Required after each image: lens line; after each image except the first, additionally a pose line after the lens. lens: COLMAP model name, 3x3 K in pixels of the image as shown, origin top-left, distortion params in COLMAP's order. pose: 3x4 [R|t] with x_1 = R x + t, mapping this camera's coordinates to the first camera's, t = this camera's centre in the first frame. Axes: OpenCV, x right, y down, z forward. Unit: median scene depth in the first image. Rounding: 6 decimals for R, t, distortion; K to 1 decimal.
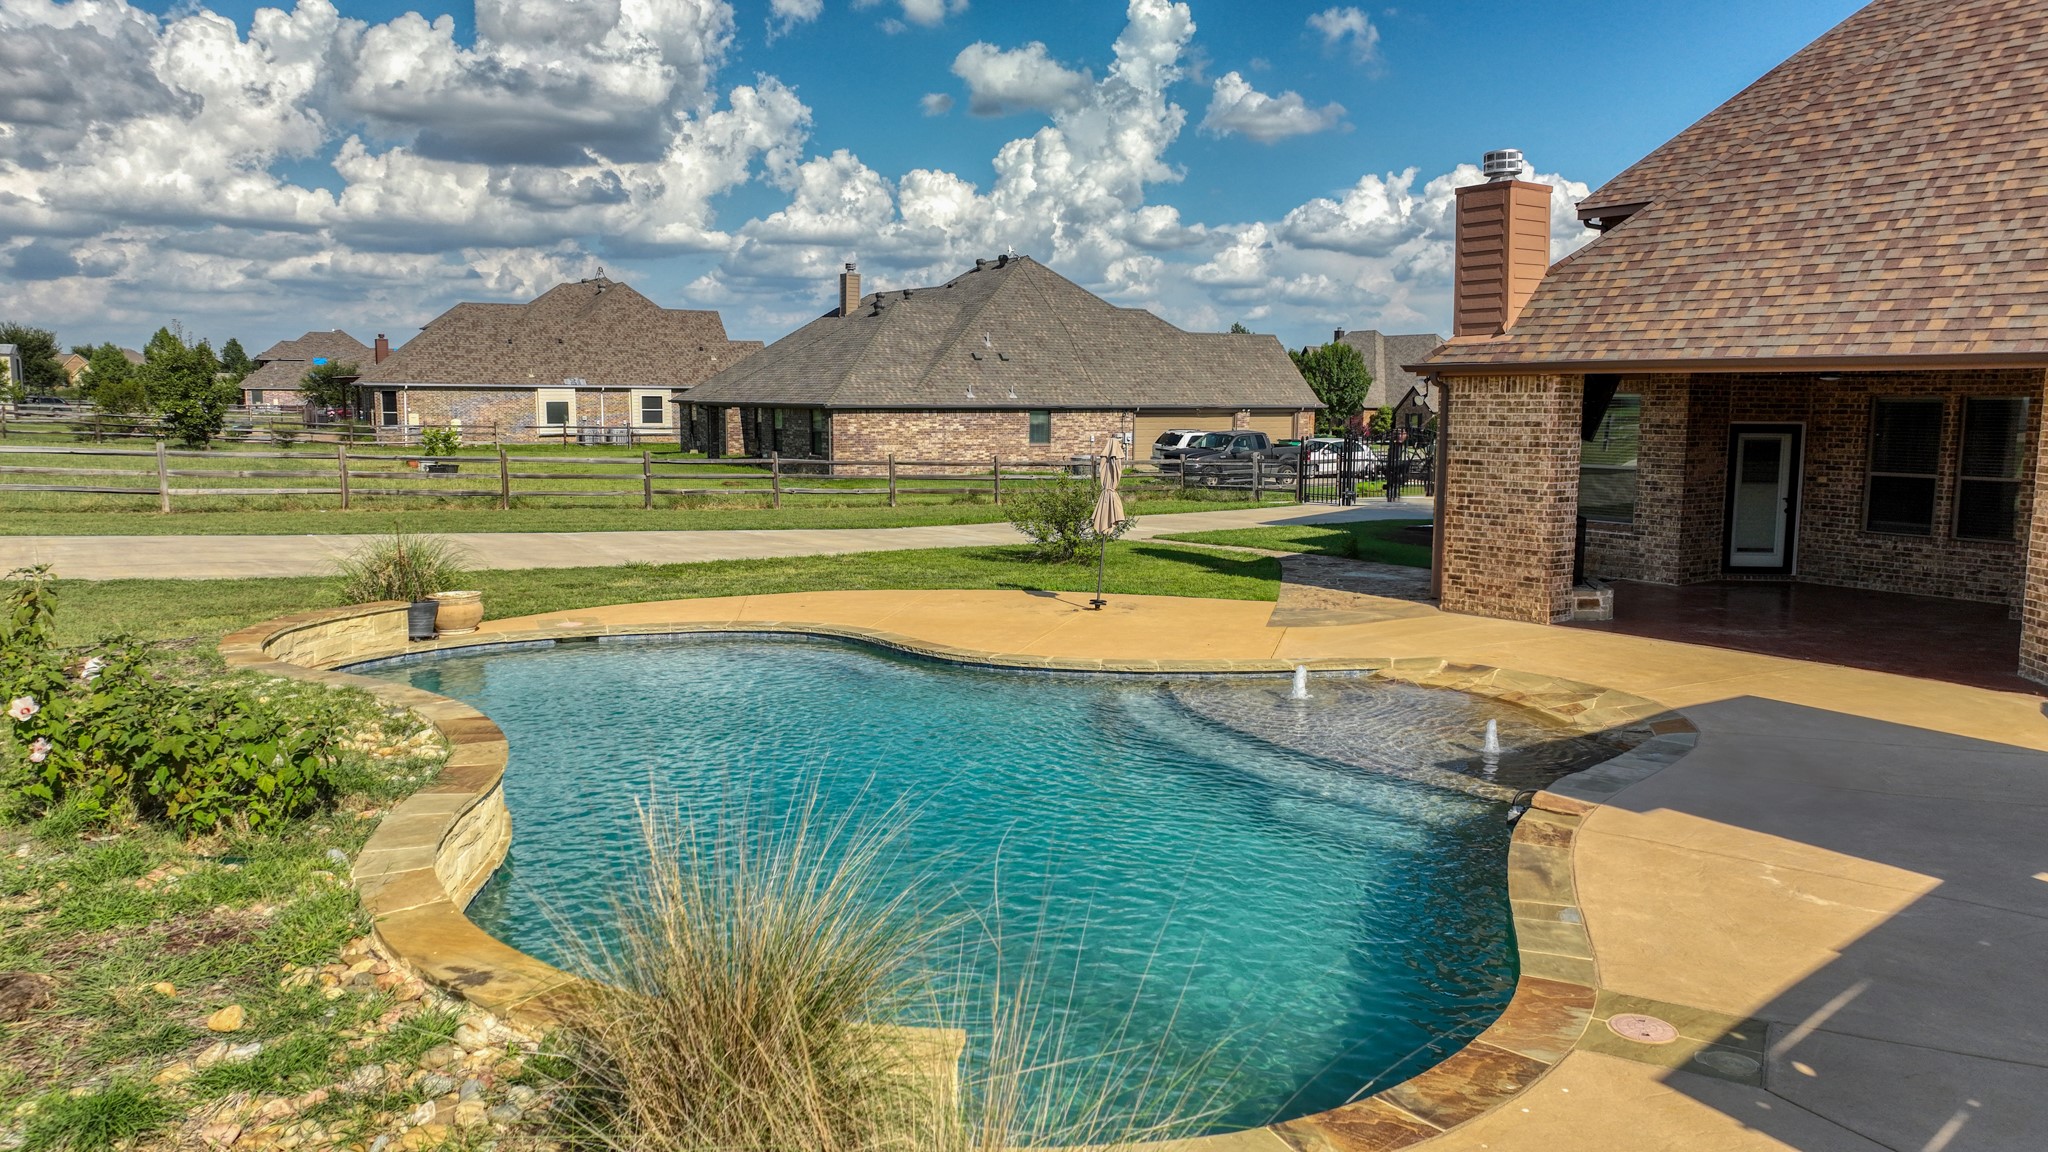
lens RADIAL K [[1459.7, 0, 1027.7], [0, 1459.7, 571.0], [0, 0, 1]] dist [-0.005995, -0.000437]
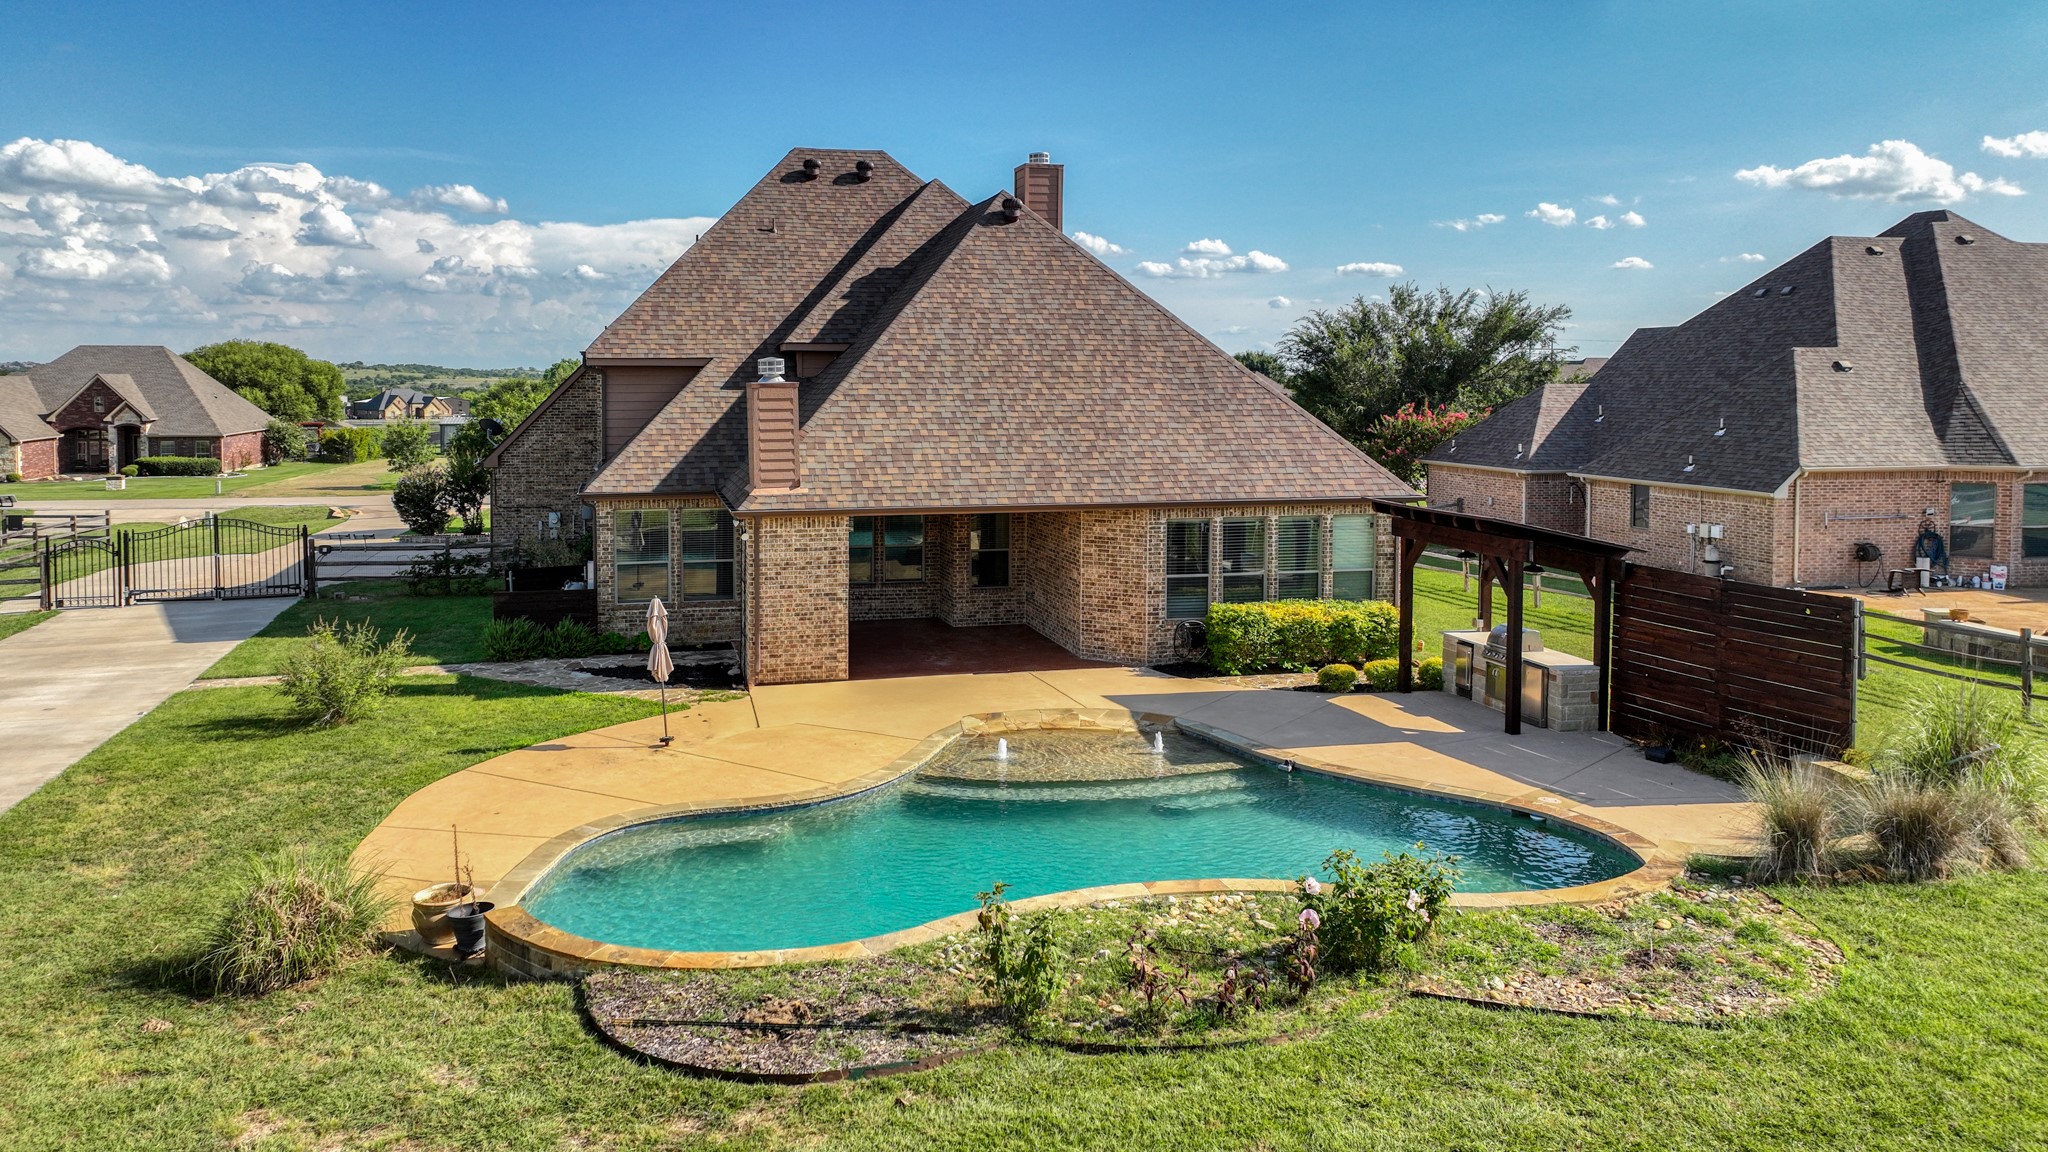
lens RADIAL K [[1459.7, 0, 1023.0], [0, 1459.7, 573.1], [0, 0, 1]] dist [-0.005995, -0.000437]
pose [[0.317275, -0.128828, 0.939542, -0.877885], [0.105639, 0.989365, 0.099986, -0.183622], [-0.942431, 0.067529, 0.327510, 0.310900]]
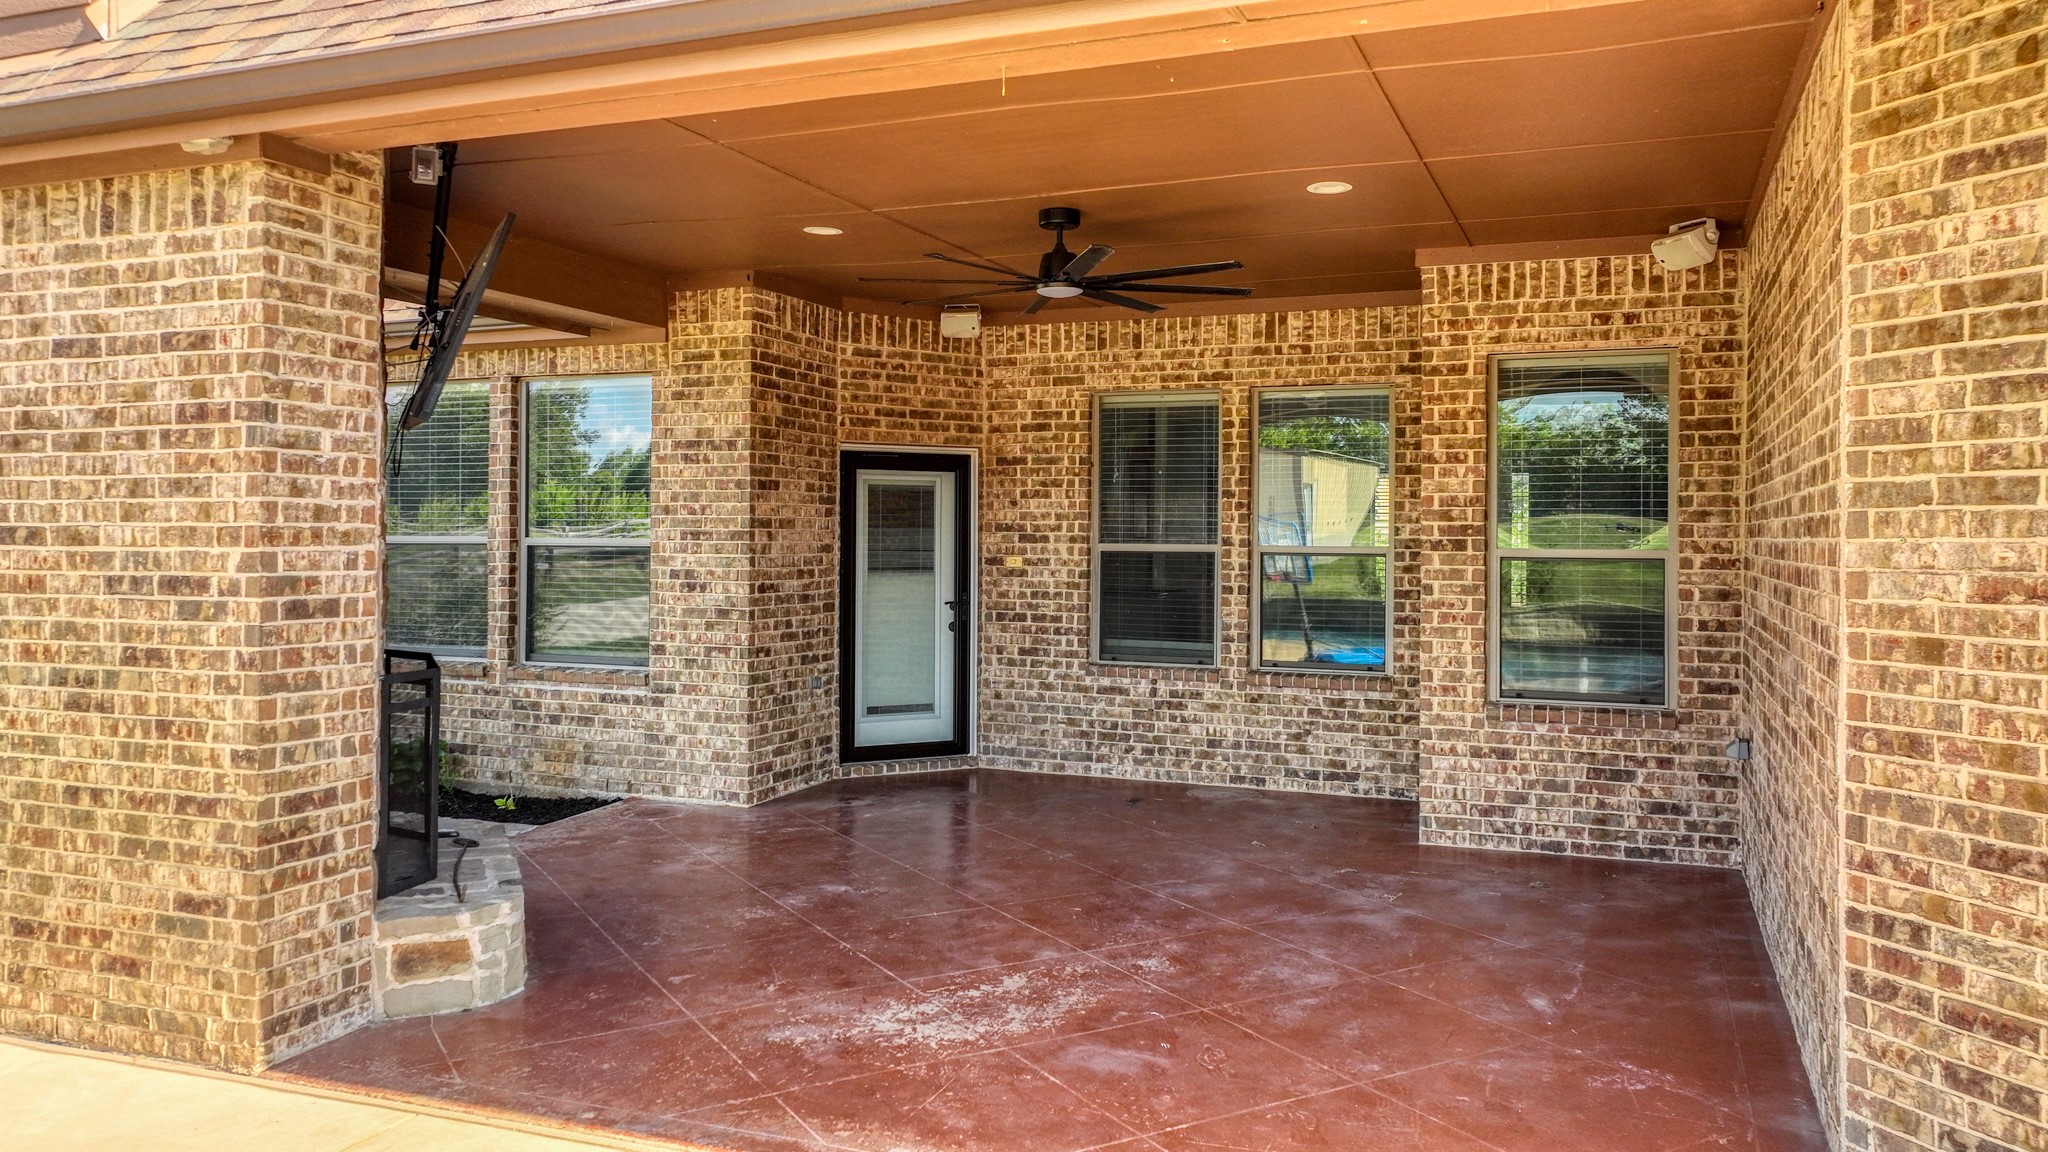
lens RADIAL K [[1459.7, 0, 1035.7], [0, 1459.7, 566.8], [0, 0, 1]] dist [-0.005995, -0.000437]
pose [[0.838270, -0.011491, 0.545135, 0.300310], [0.062921, 0.995137, -0.075779, -0.024405], [-0.541613, 0.097824, 0.834917, 0.623077]]
